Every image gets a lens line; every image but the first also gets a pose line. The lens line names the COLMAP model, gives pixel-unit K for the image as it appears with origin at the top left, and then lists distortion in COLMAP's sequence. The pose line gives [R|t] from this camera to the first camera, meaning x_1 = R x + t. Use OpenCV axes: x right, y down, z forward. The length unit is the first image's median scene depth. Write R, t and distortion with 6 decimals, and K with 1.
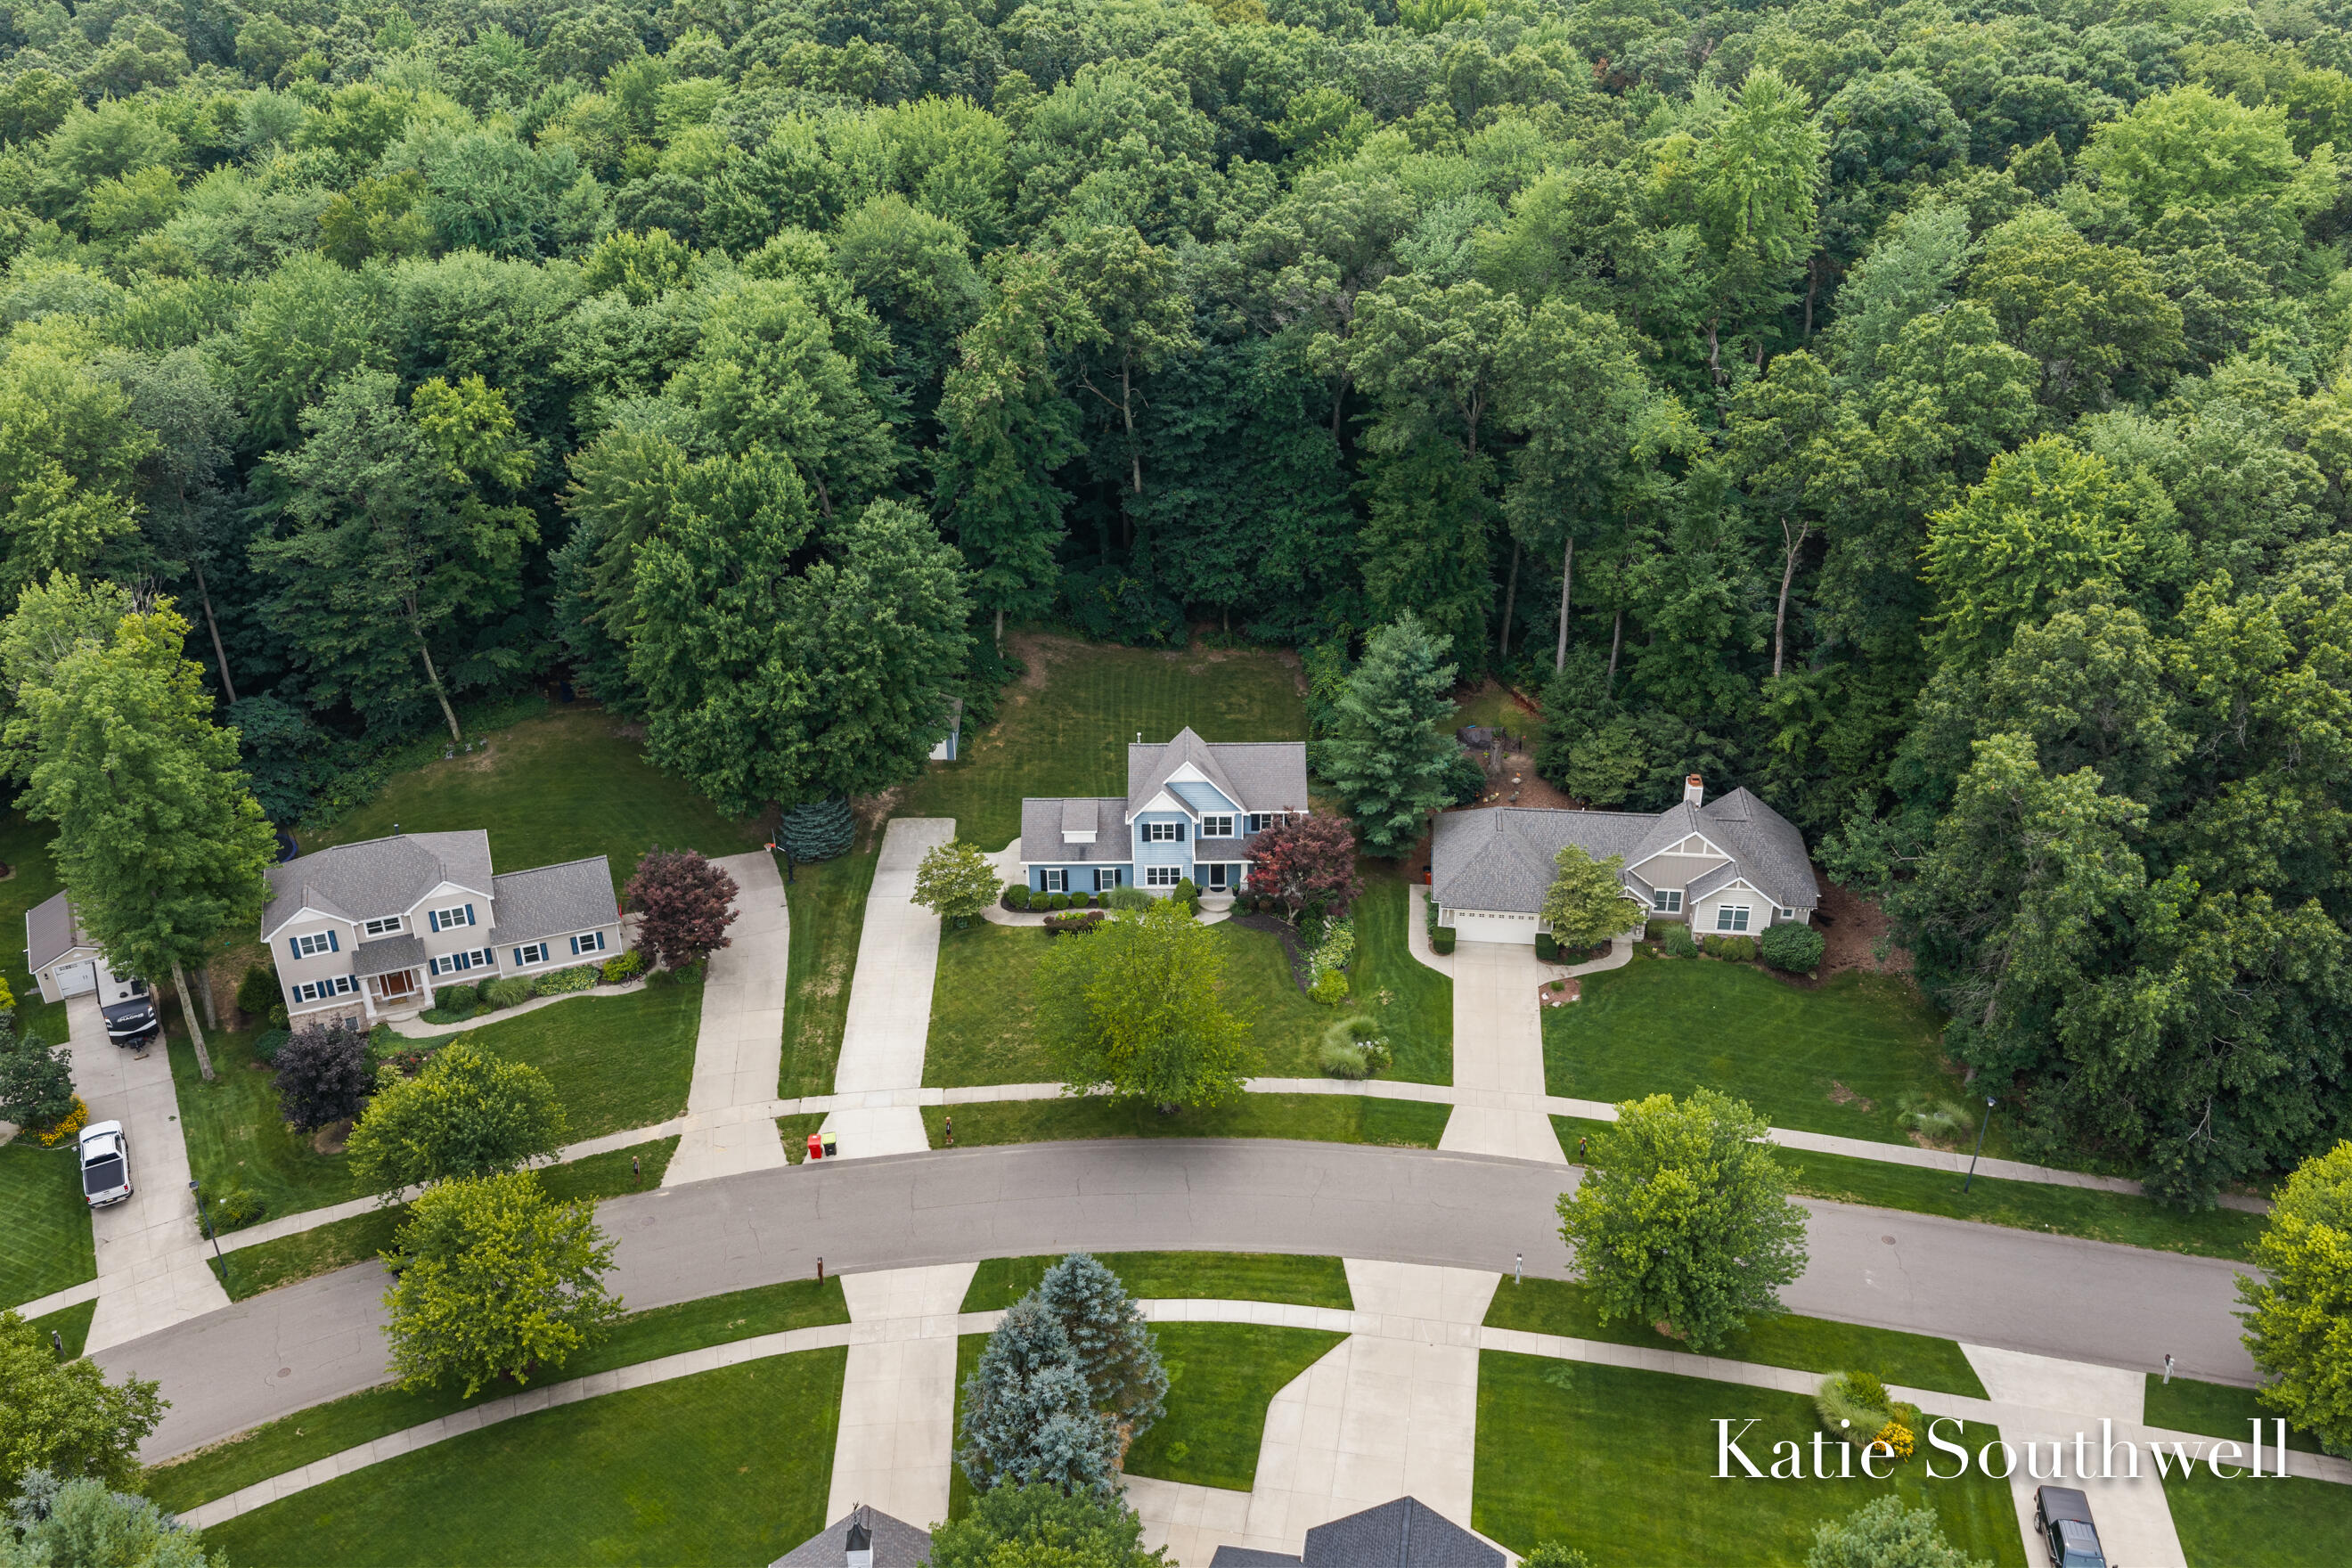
lens RADIAL K [[1946.2, 0, 1176.0], [0, 1946.2, 784.0], [0, 0, 1]] dist [0.006192, -0.017189]
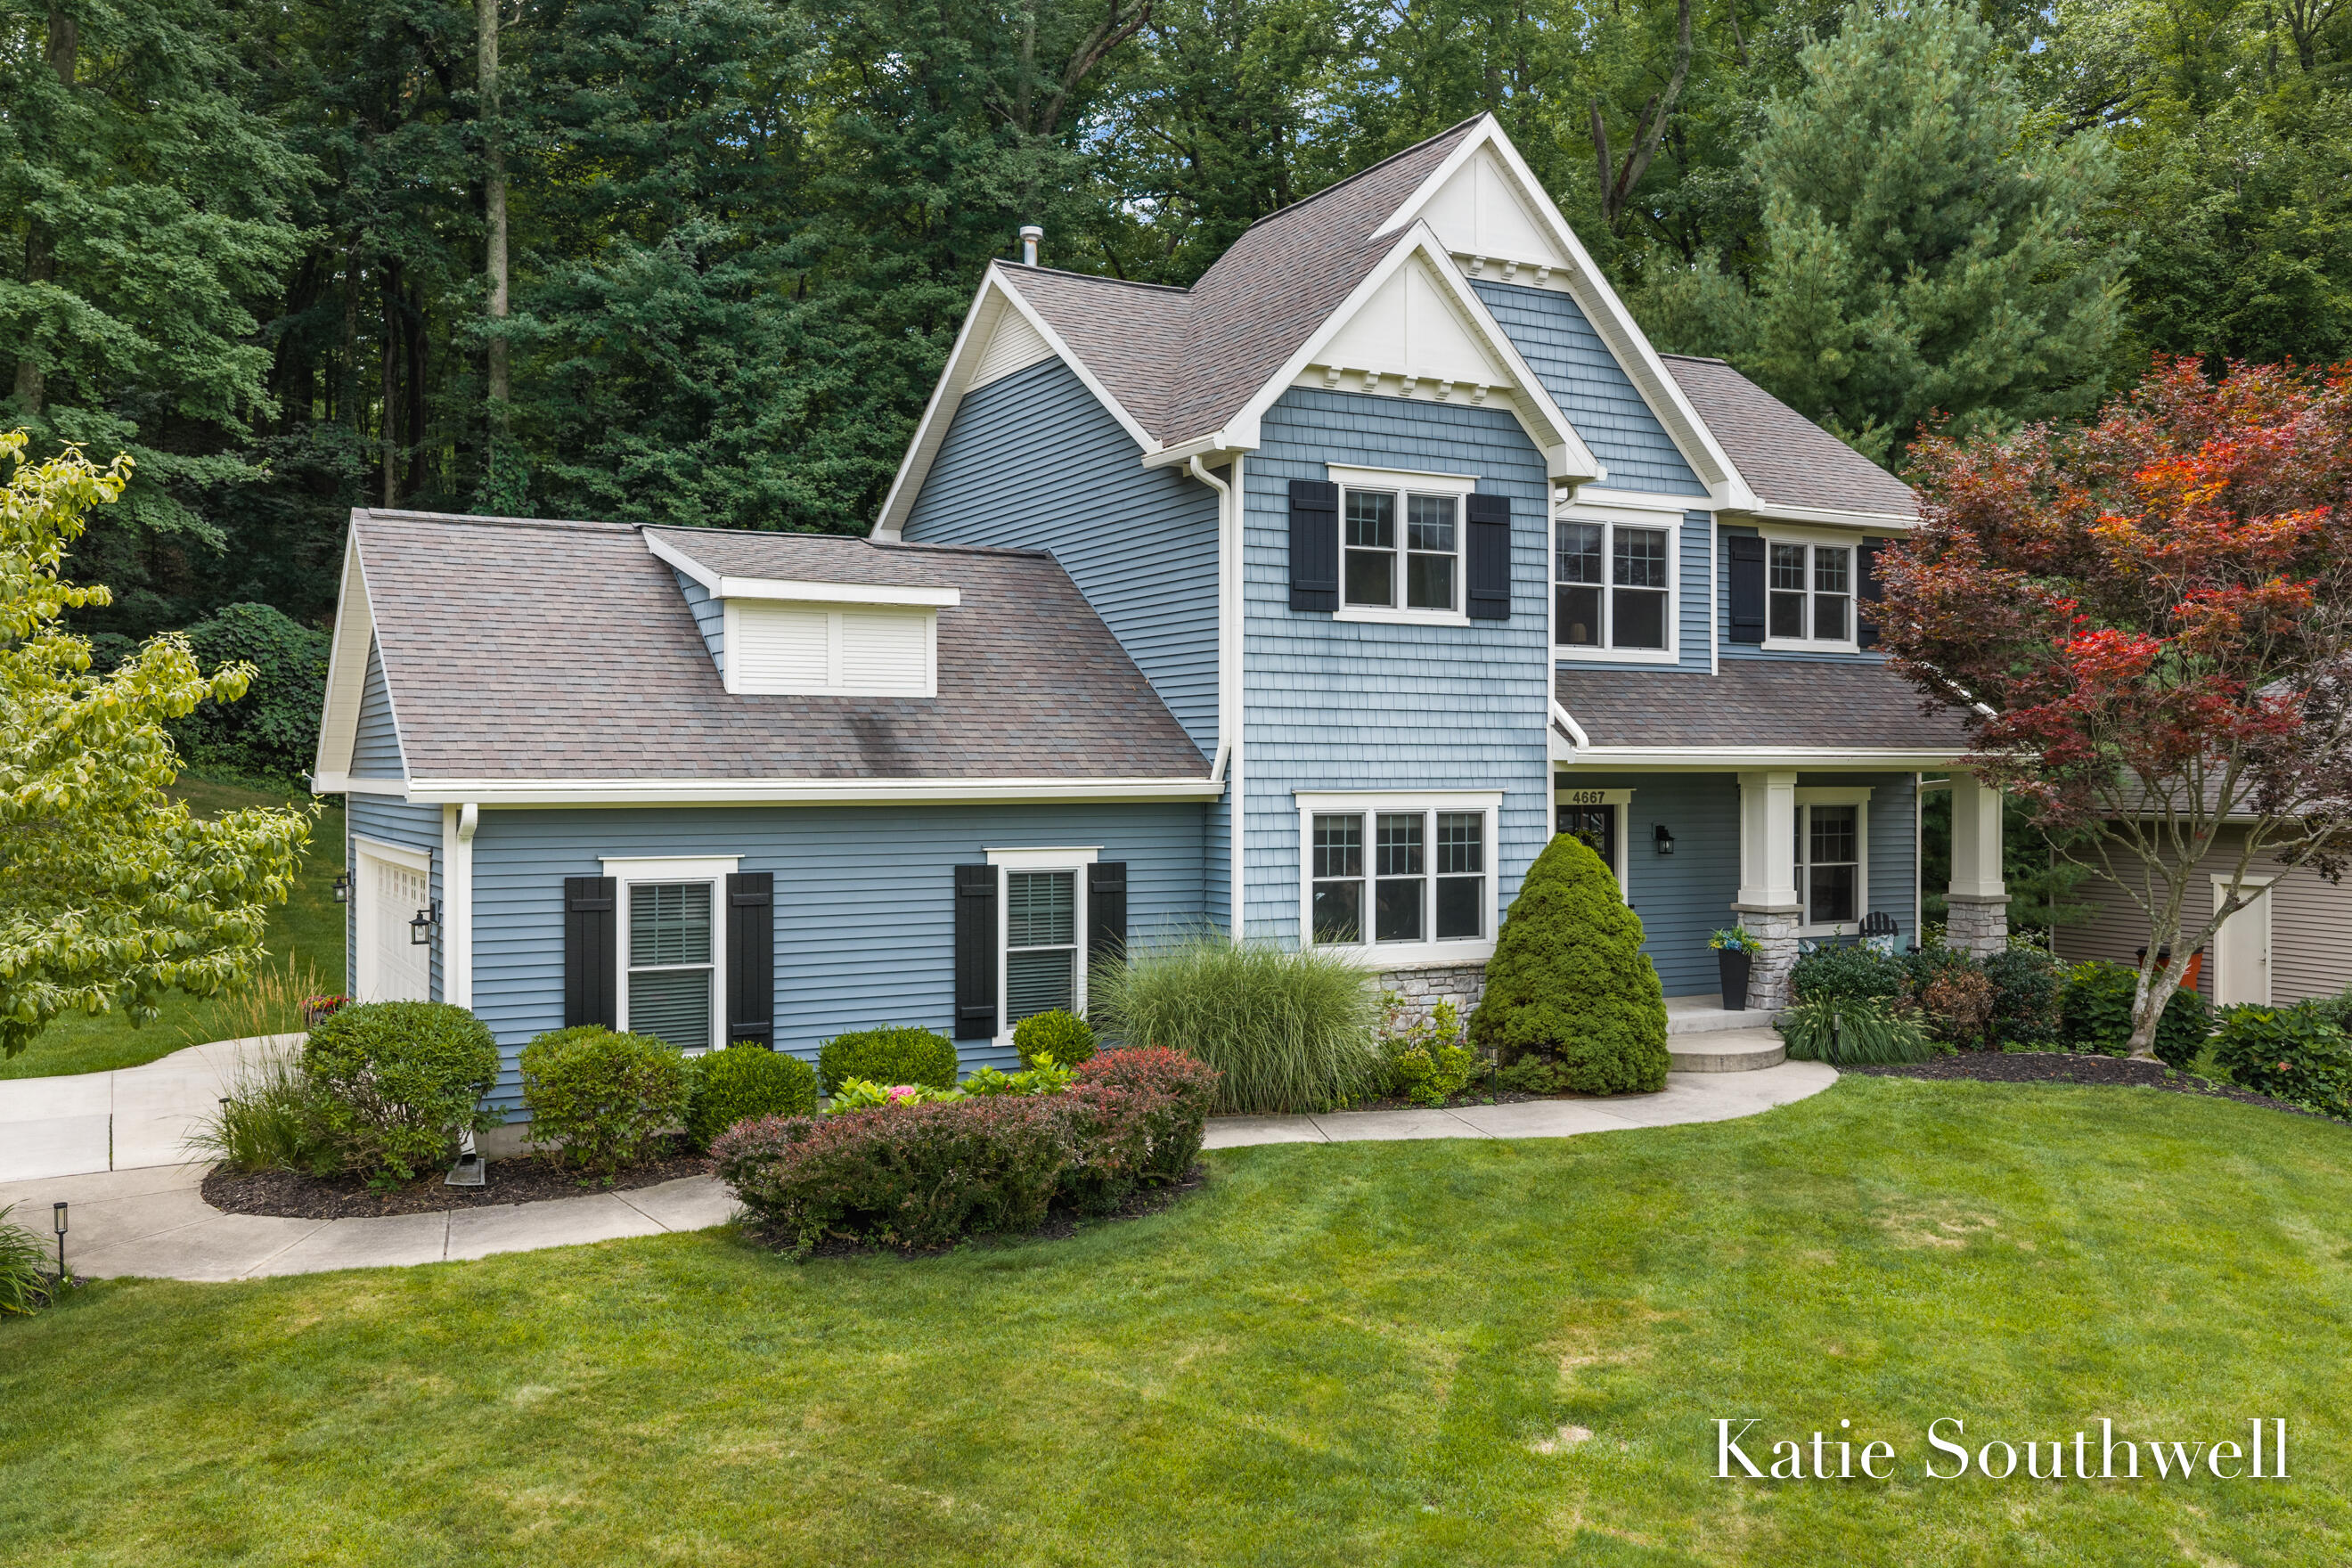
lens RADIAL K [[1946.2, 0, 1176.0], [0, 1946.2, 784.0], [0, 0, 1]] dist [0.006192, -0.017189]
pose [[0.872467, 0.010616, 0.488558, -0.098056], [0.219290, 0.884943, -0.410838, 0.100971], [-0.436707, 0.465579, 0.769755, 0.887711]]
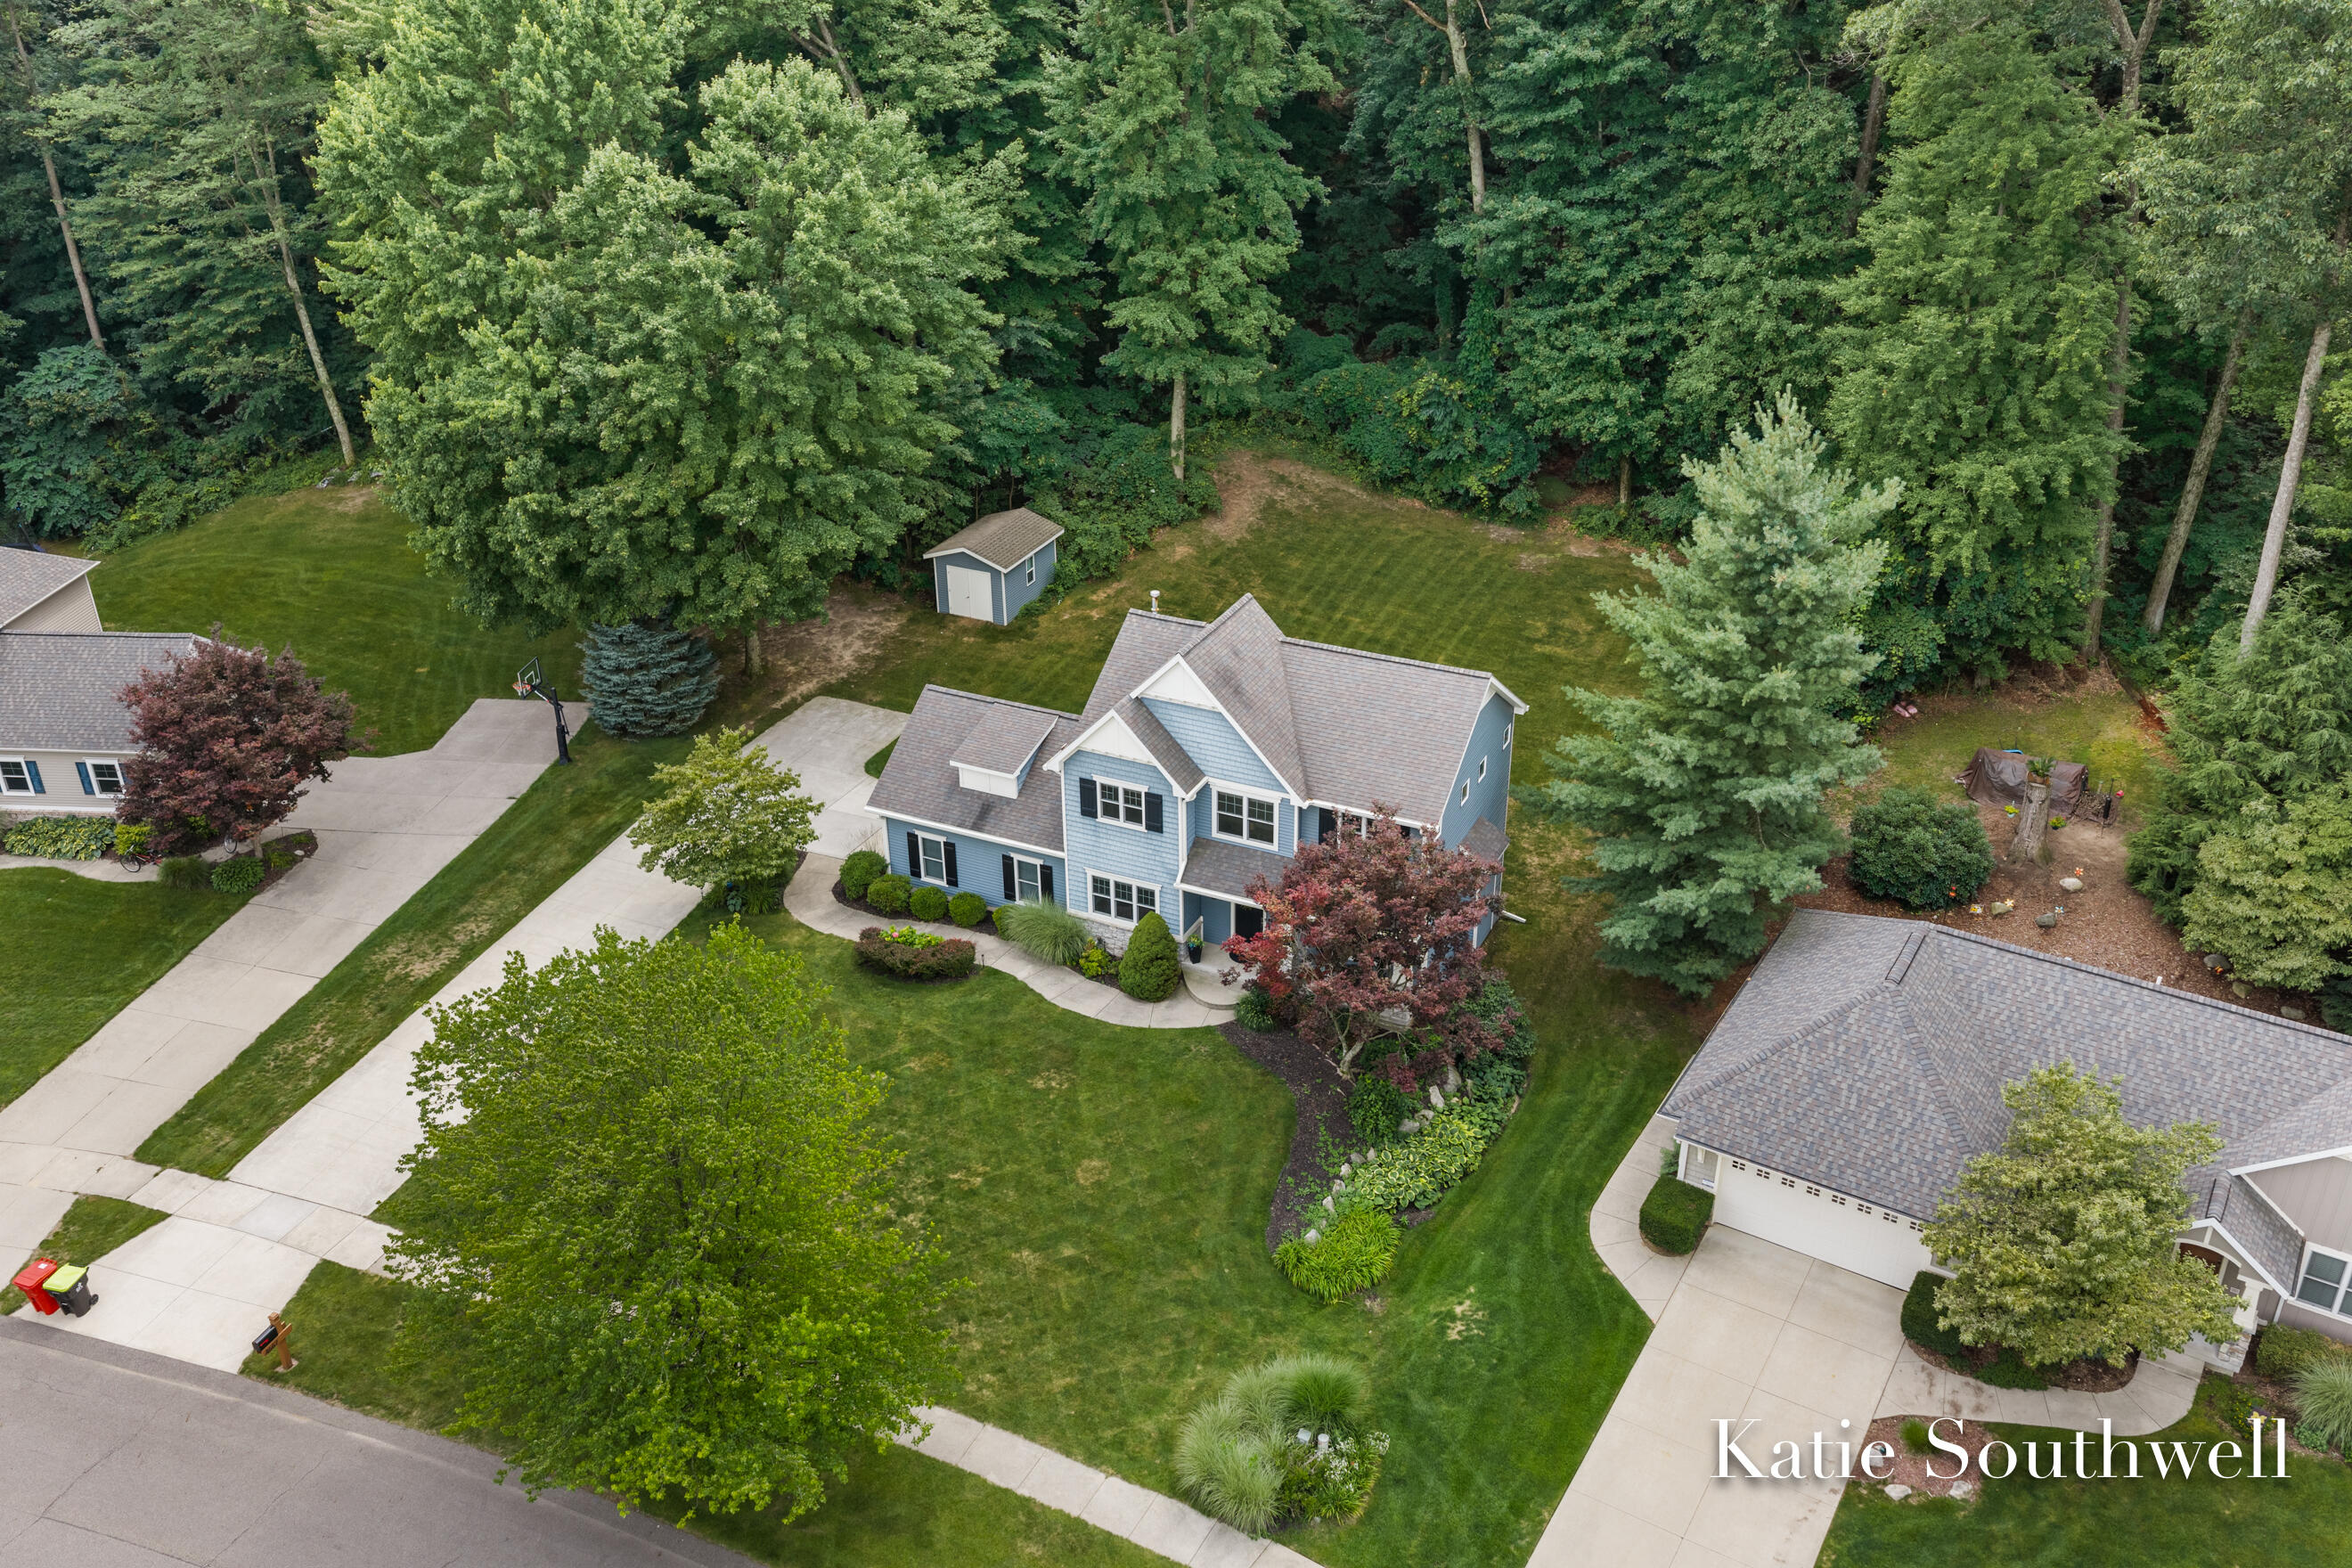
lens RADIAL K [[1946.2, 0, 1176.0], [0, 1946.2, 784.0], [0, 0, 1]] dist [0.006192, -0.017189]
pose [[0.901282, 0.202957, -0.382751, 0.175943], [-0.201893, 0.978445, 0.043424, -0.002154], [0.383314, 0.038138, 0.922830, 0.580599]]
